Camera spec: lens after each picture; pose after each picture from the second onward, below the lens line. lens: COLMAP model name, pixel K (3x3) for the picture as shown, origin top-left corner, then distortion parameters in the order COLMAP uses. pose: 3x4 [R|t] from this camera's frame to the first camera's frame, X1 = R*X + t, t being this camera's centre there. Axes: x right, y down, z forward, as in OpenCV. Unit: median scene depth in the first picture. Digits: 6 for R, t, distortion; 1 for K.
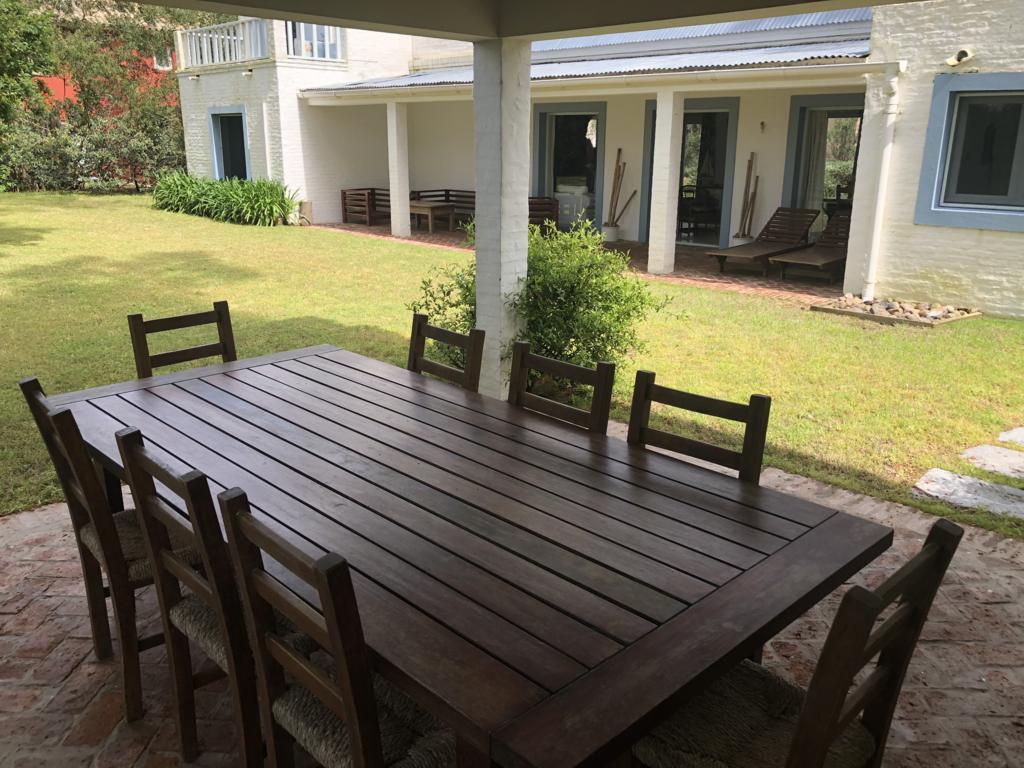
lens RADIAL K [[837.1, 0, 509.5], [0, 837.1, 377.4], [0, 0, 1]] dist [0.015158, -0.013245]
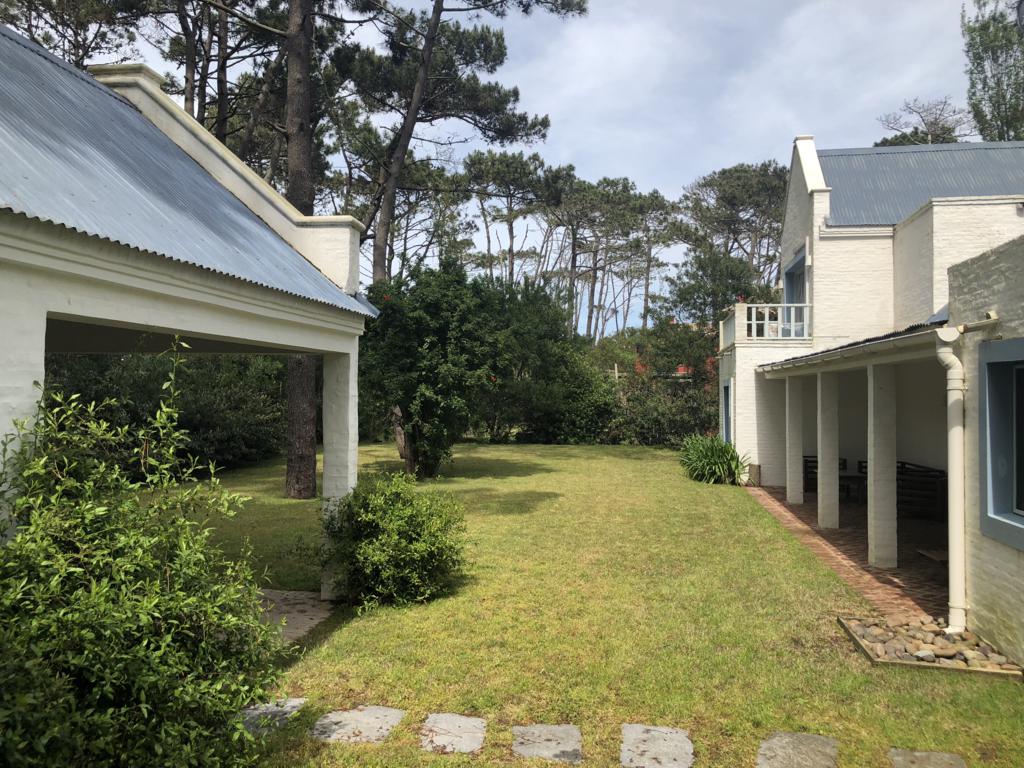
lens RADIAL K [[837.1, 0, 504.8], [0, 837.1, 384.8], [0, 0, 1]] dist [0.015158, -0.013245]
pose [[0.585049, -0.014601, -0.810867, 0.453863], [-0.222730, 0.958499, -0.177962, -0.045735], [0.779814, 0.284720, 0.557517, 0.124136]]
